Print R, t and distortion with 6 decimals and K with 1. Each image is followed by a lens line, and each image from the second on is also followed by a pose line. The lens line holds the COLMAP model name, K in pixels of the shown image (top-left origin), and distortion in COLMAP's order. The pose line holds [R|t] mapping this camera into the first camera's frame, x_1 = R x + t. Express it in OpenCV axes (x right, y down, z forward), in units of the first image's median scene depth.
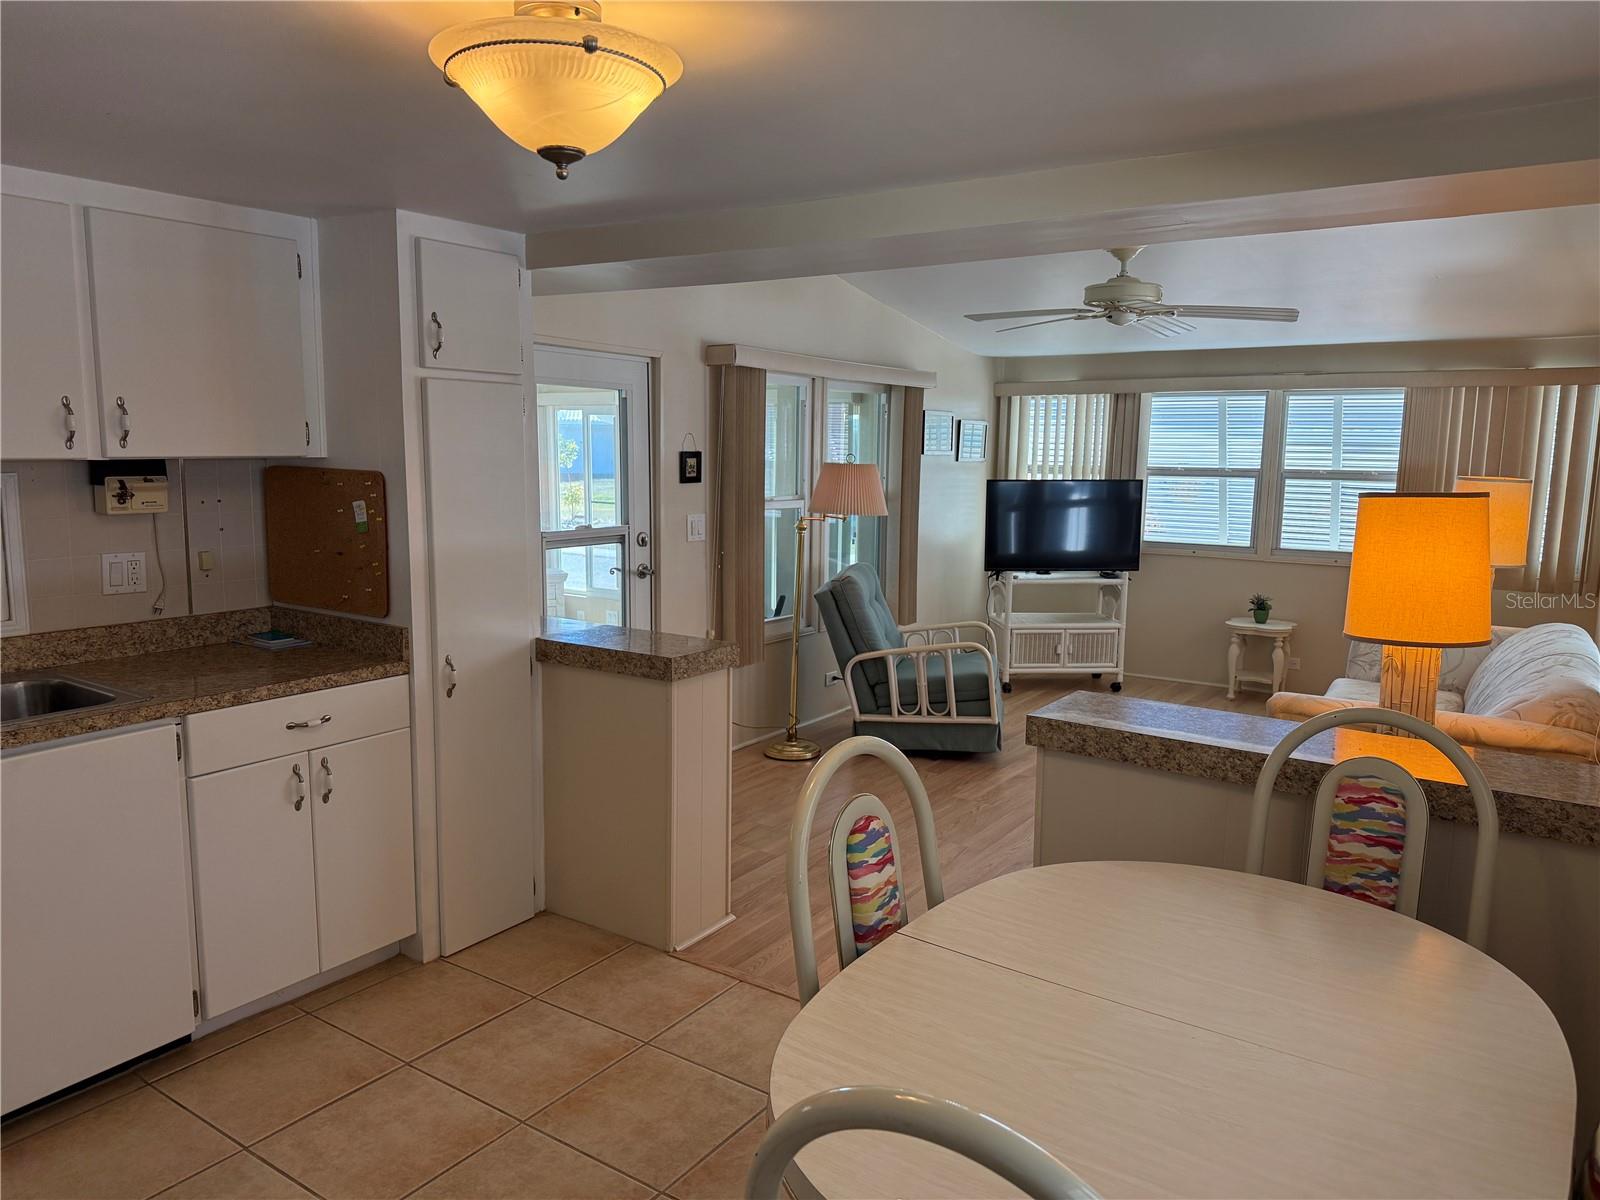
lens RADIAL K [[1121.2, 0, 797.6], [0, 1121.2, 601.0], [0, 0, 1]] dist [0.009133, -0.011540]
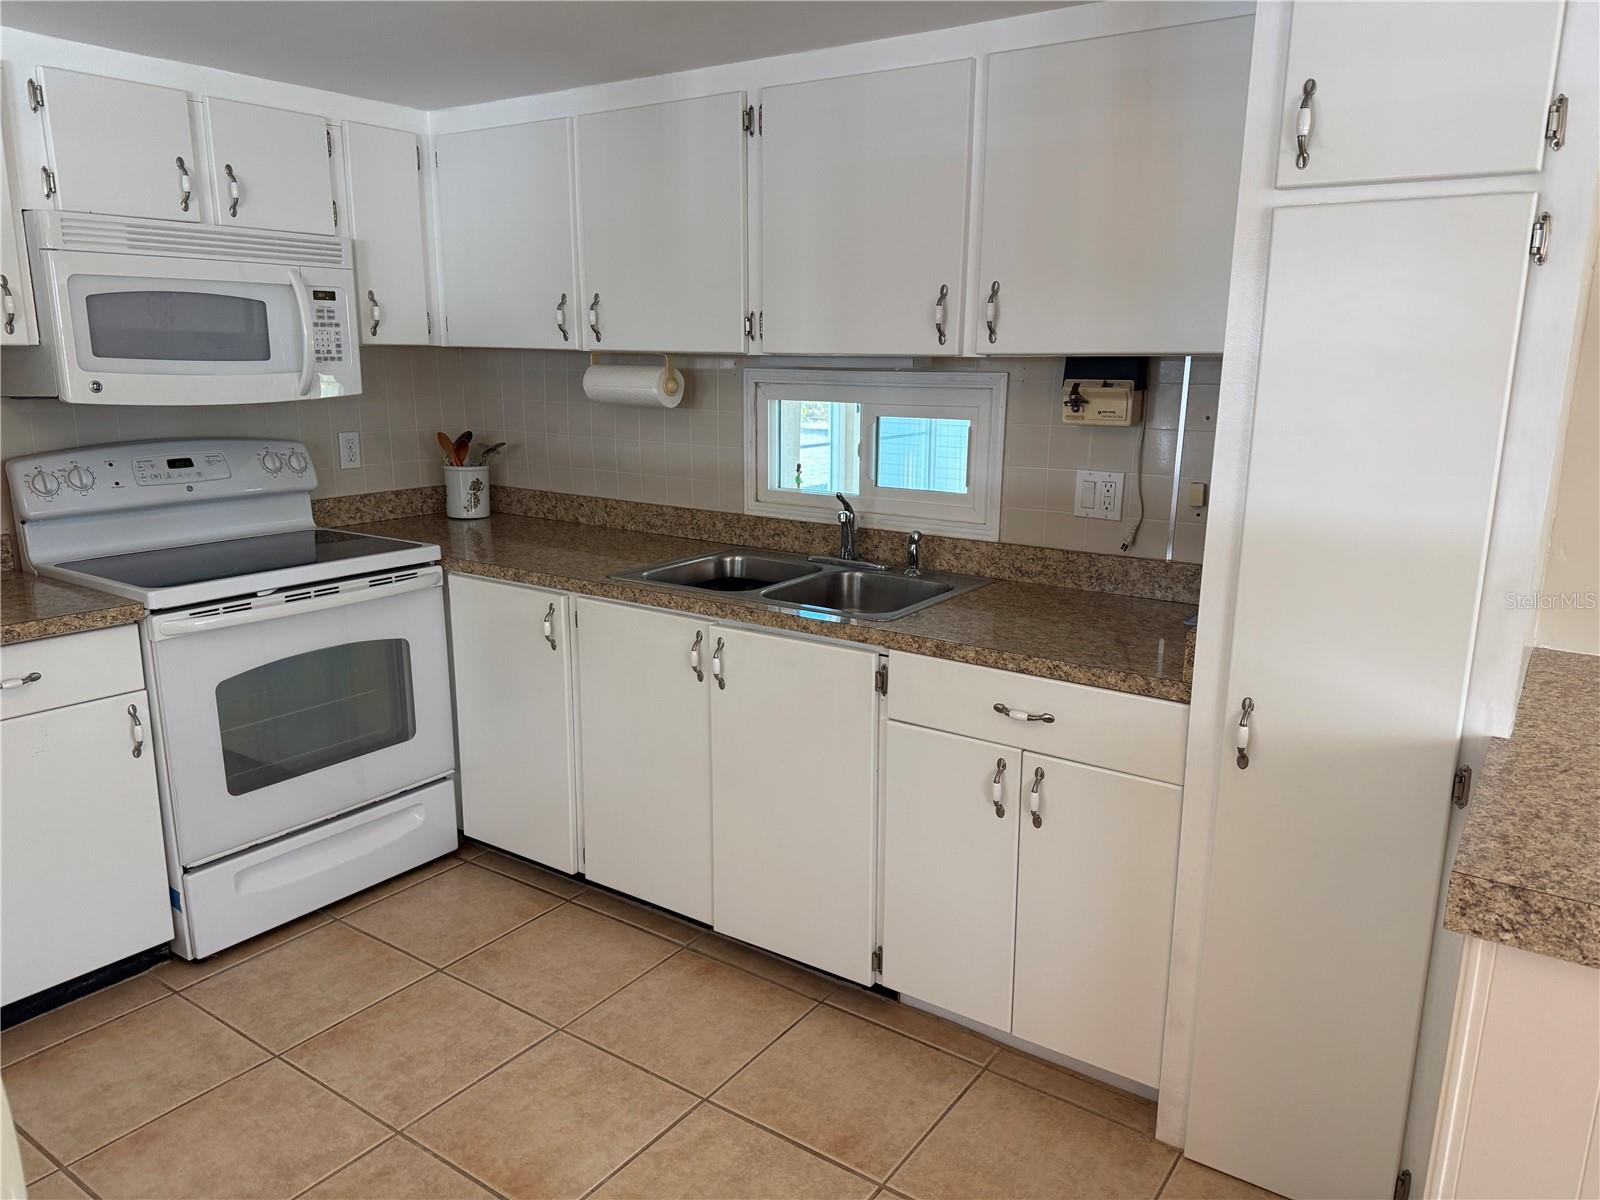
lens RADIAL K [[1121.2, 0, 798.1], [0, 1121.2, 598.7], [0, 0, 1]] dist [0.009133, -0.011540]
pose [[-0.017582, 0.198035, -0.980037, 0.266443], [-0.149165, 0.968700, 0.198420, -0.085953], [0.988656, 0.149676, 0.012508, 0.796330]]
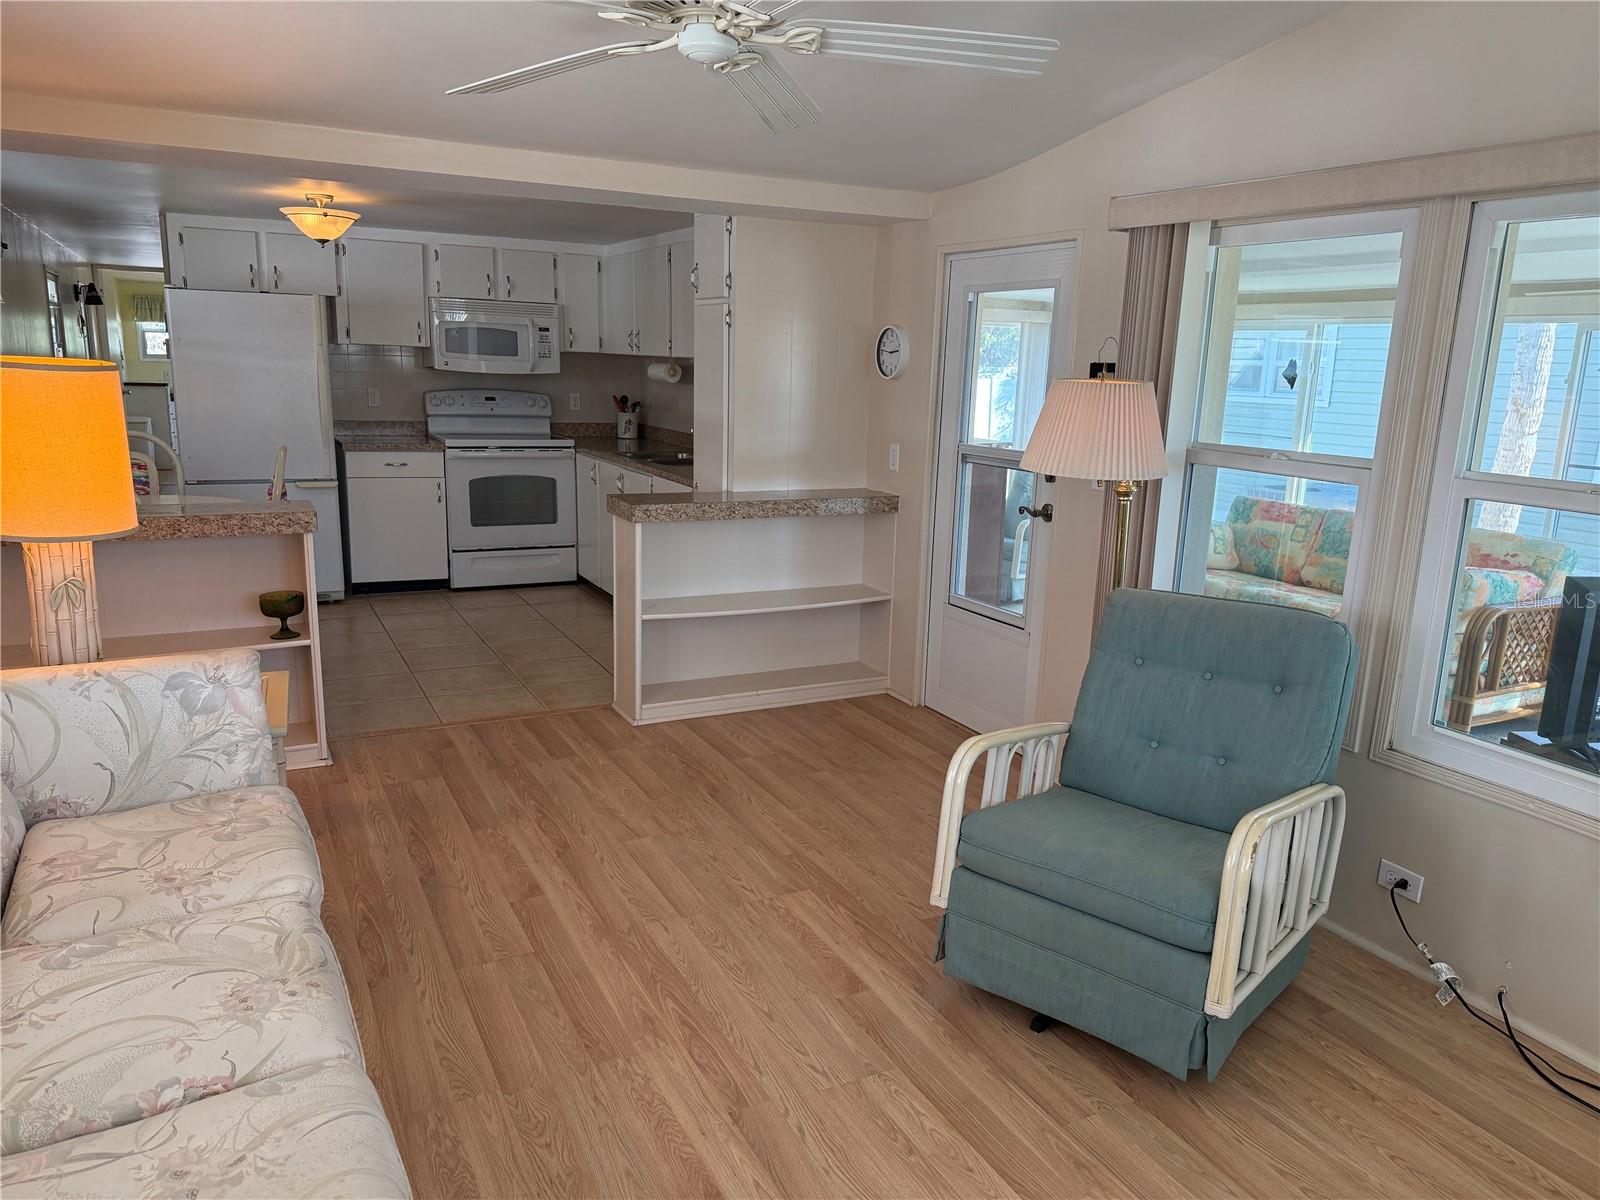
lens RADIAL K [[1121.2, 0, 840.8], [0, 1121.2, 632.1], [0, 0, 1]] dist [0.009133, -0.011540]
pose [[-0.465080, 0.169781, -0.868835, 1.047227], [-0.168289, 0.946584, 0.275058, -0.228224], [0.869125, 0.274140, -0.411666, 1.958224]]
